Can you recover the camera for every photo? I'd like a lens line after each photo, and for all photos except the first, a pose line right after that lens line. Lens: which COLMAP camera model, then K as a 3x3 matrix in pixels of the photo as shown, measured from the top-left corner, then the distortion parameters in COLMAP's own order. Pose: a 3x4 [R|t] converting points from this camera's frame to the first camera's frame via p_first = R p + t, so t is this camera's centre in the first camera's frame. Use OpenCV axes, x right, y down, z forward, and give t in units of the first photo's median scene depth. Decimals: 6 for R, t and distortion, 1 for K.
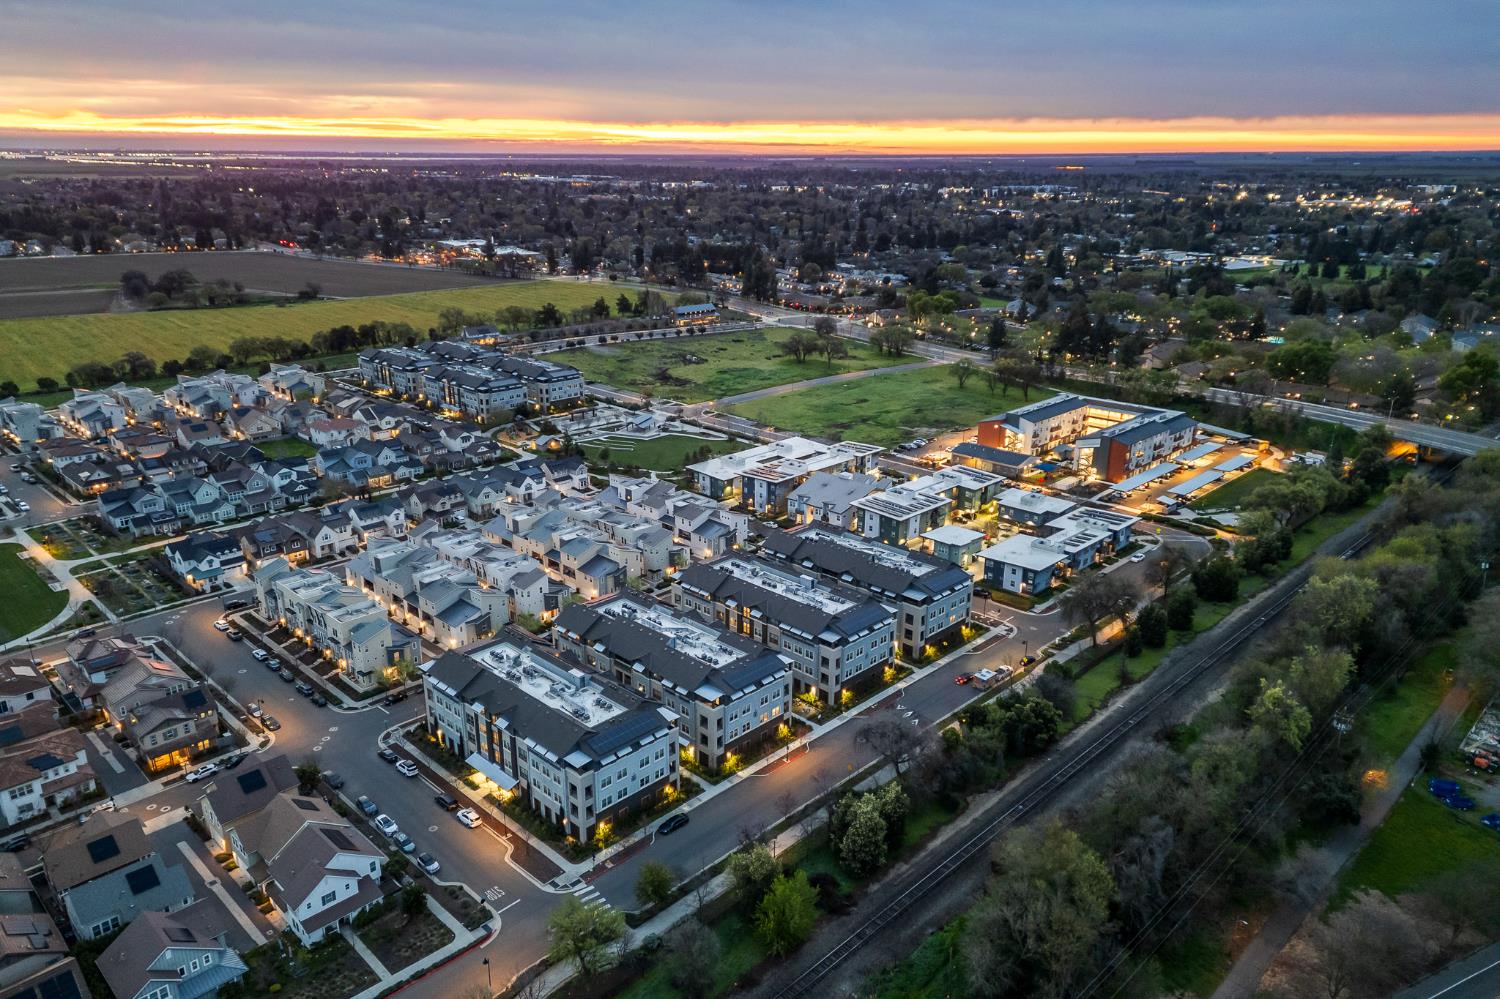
lens RADIAL K [[1049.9, 0, 750.0], [0, 1049.9, 499.5], [0, 0, 1]] dist [0.090067, -0.080057]
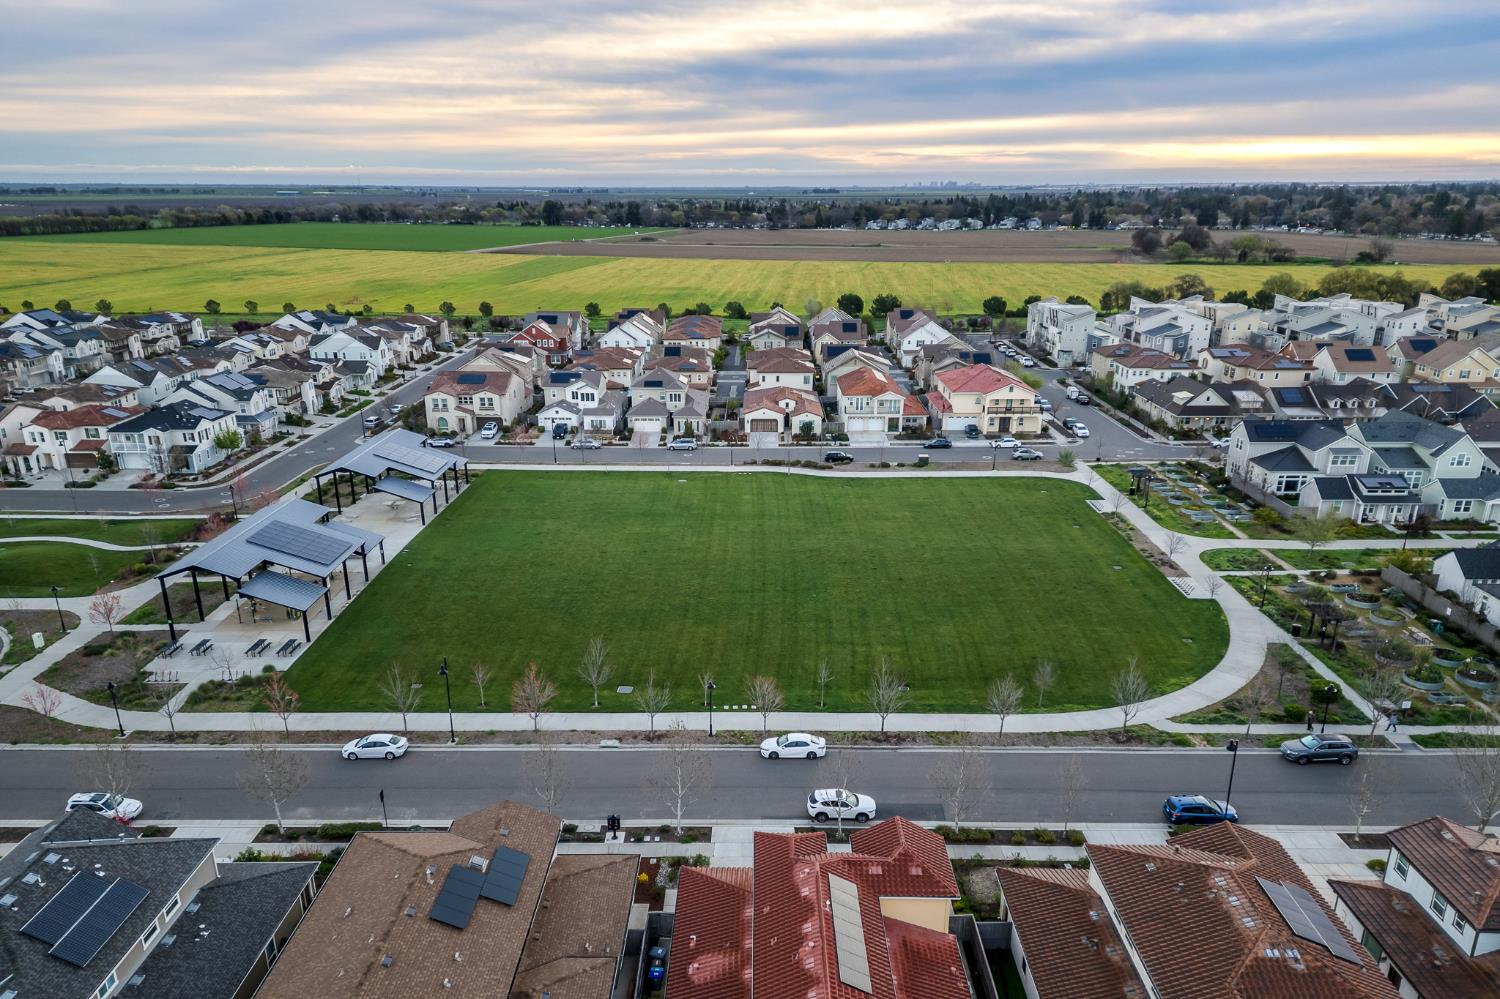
lens RADIAL K [[1049.9, 0, 750.0], [0, 1049.9, 499.5], [0, 0, 1]] dist [0.090067, -0.080057]
pose [[0.698027, 0.194028, -0.689284, -0.428314], [-0.221188, 0.973940, 0.050163, 0.057270], [0.681054, 0.117446, 0.722753, 0.505784]]
